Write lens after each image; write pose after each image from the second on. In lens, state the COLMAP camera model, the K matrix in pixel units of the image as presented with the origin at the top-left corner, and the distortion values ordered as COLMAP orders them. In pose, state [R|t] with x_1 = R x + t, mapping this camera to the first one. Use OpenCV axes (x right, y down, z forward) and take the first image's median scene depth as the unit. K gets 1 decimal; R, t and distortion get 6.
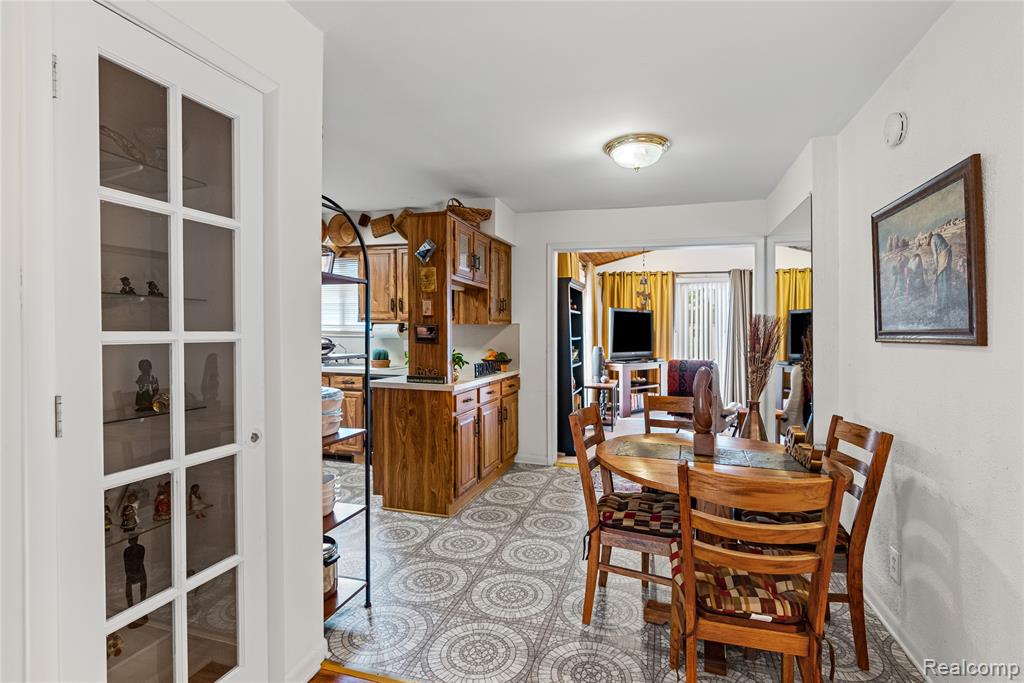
lens RADIAL K [[469.4, 0, 545.6], [0, 469.4, 348.9], [0, 0, 1]] dist [-0.013092, 0.002778]
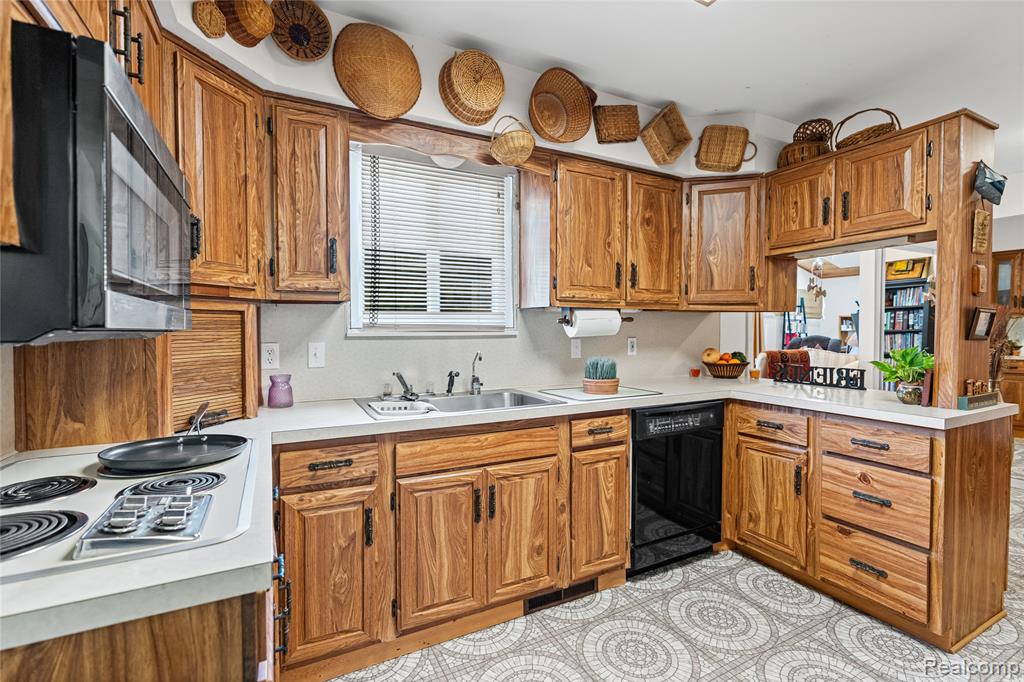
lens RADIAL K [[469.4, 0, 537.6], [0, 469.4, 339.4], [0, 0, 1]] dist [-0.013092, 0.002778]
pose [[0.749001, -0.028108, 0.661972, -0.832934], [0.034380, 0.999403, 0.003535, -0.027102], [-0.661676, 0.020111, 0.749520, 0.723085]]
